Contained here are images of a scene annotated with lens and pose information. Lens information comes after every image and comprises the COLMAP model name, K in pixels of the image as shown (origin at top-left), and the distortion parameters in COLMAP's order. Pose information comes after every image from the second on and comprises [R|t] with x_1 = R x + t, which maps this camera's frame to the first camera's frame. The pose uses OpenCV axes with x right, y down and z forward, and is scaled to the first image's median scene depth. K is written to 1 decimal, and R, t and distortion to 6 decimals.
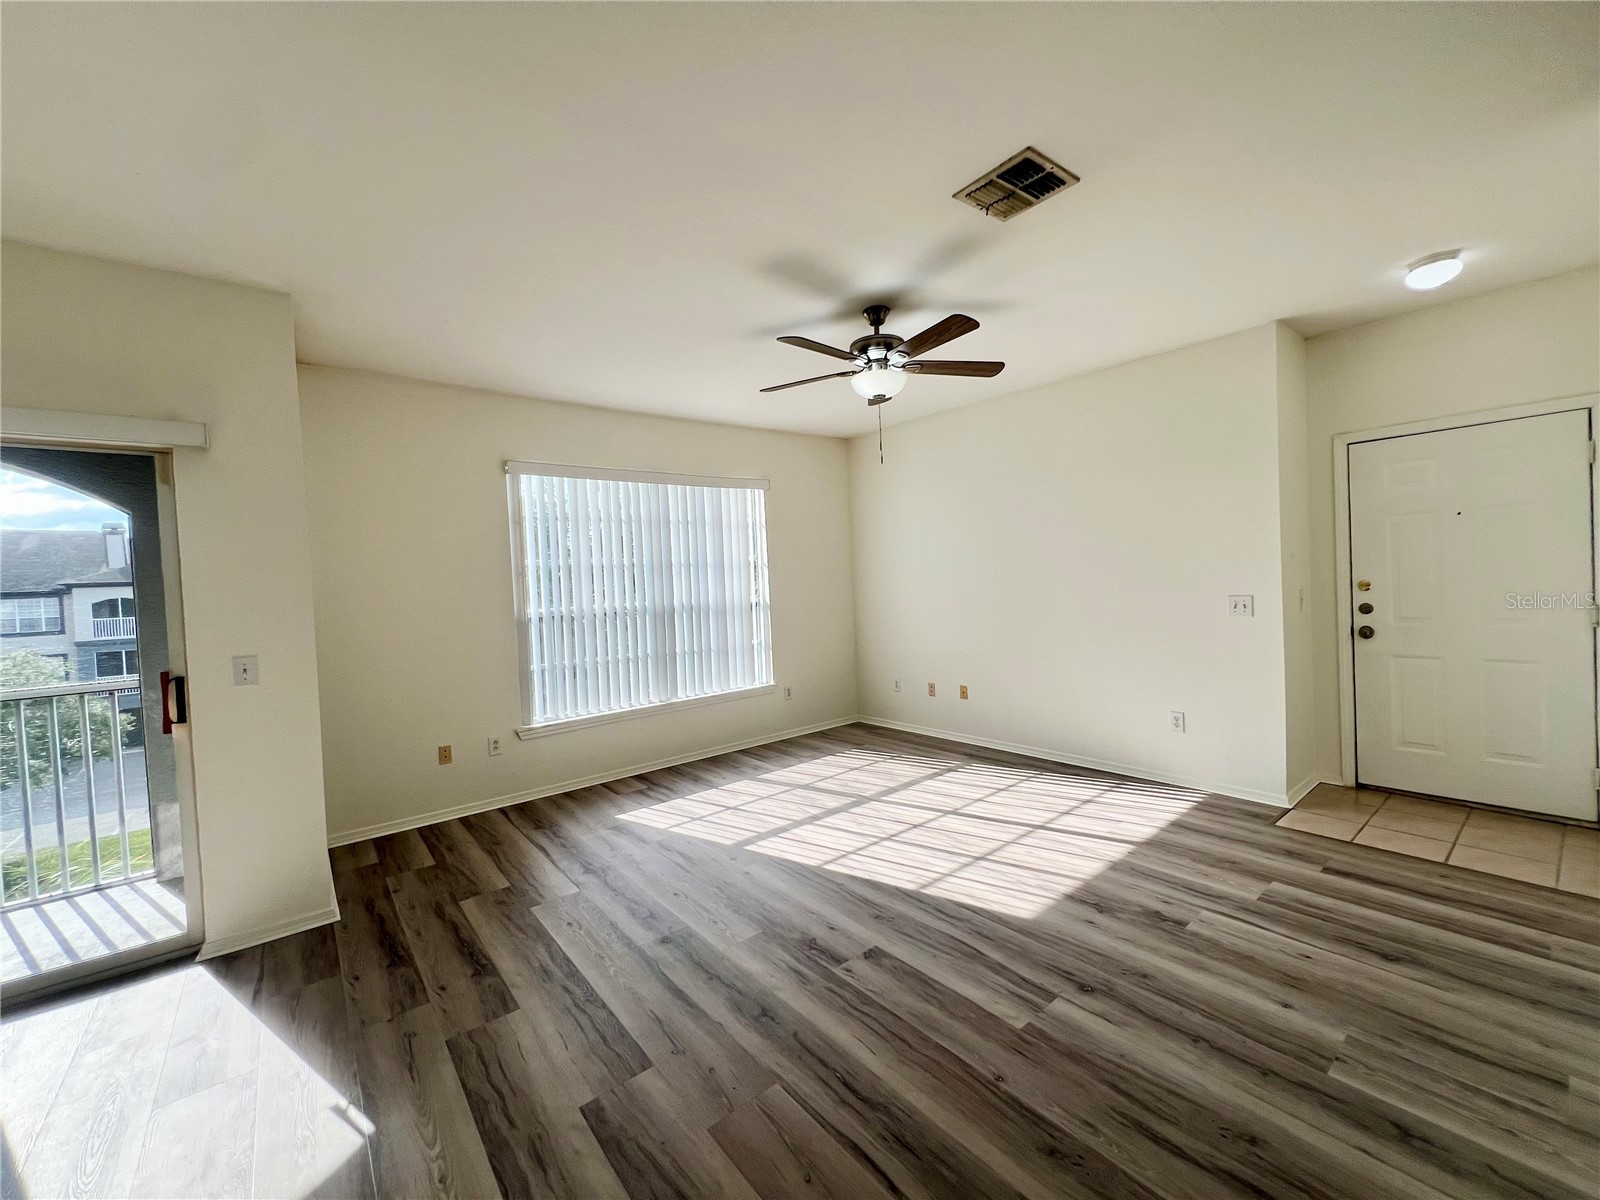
lens RADIAL K [[642.6, 0, 799.0], [0, 642.6, 597.8], [0, 0, 1]] dist [-0.003124, 0.000801]
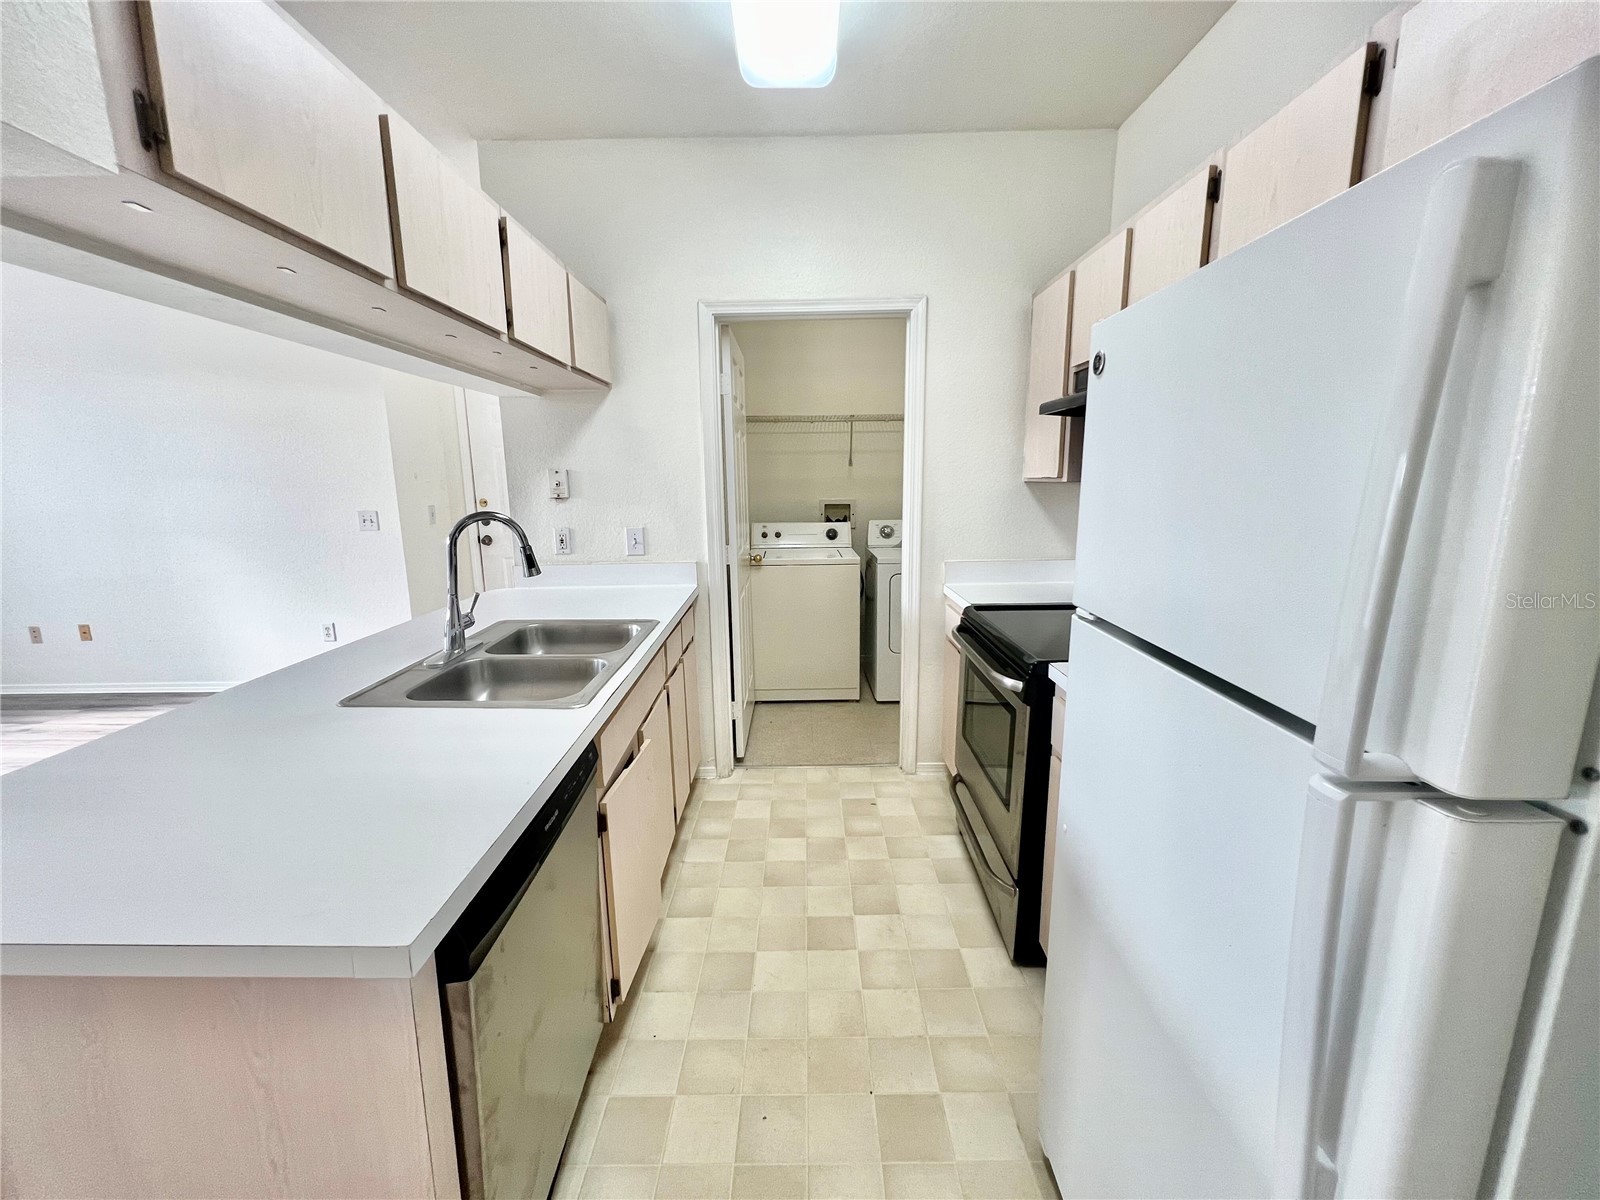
lens RADIAL K [[642.6, 0, 799.0], [0, 642.6, 597.8], [0, 0, 1]] dist [-0.003124, 0.000801]
pose [[0.630936, -0.105598, 0.768615, 0.407160], [0.002835, 0.991001, 0.133824, -0.001138], [-0.775830, -0.082255, 0.625557, -0.374236]]
